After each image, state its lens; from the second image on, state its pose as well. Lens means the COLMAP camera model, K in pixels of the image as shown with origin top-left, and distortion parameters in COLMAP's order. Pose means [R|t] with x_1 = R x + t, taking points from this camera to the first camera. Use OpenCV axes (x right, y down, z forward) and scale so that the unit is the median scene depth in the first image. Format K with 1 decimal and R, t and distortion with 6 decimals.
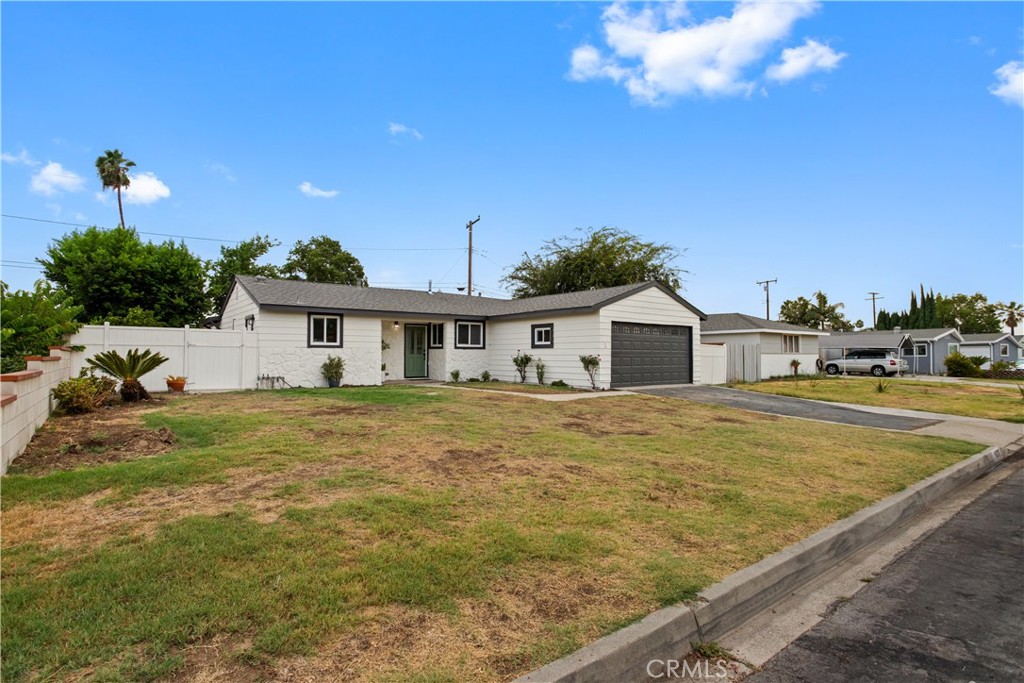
lens RADIAL K [[491.0, 0, 510.7], [0, 491.0, 342.9], [0, 0, 1]] dist [0.000432, 0.000102]
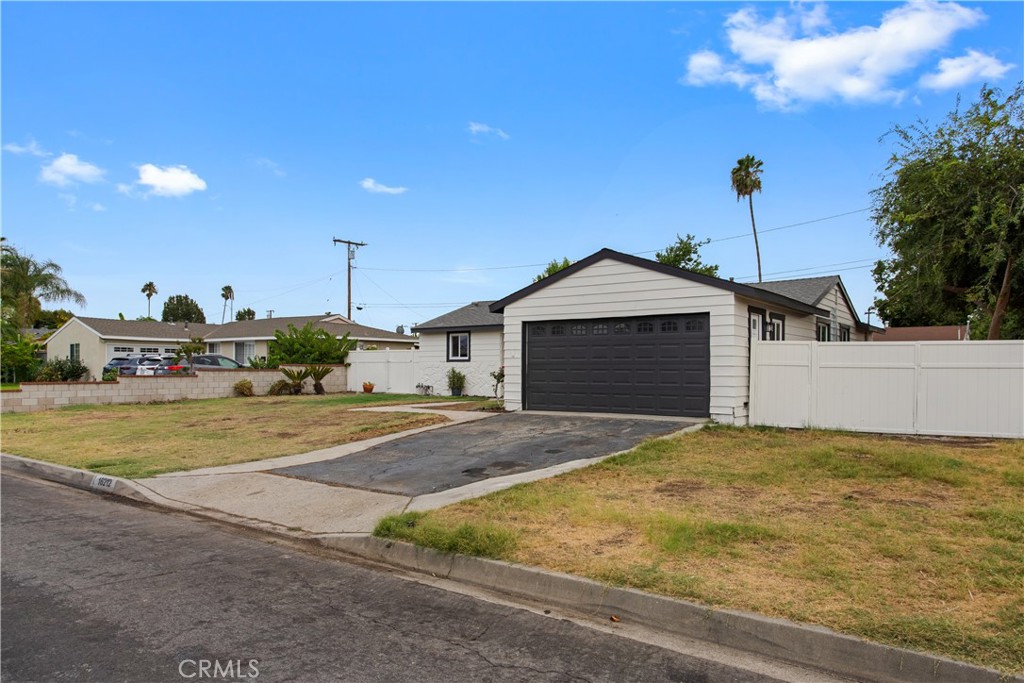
lens RADIAL K [[673.5, 0, 510.8], [0, 673.5, 344.9], [0, 0, 1]] dist [-0.001360, -0.000068]
pose [[0.304735, -0.037095, -0.951714, 1.171108], [0.022789, 0.999239, -0.031650, 0.023547], [0.952164, -0.012044, 0.305349, 0.646703]]
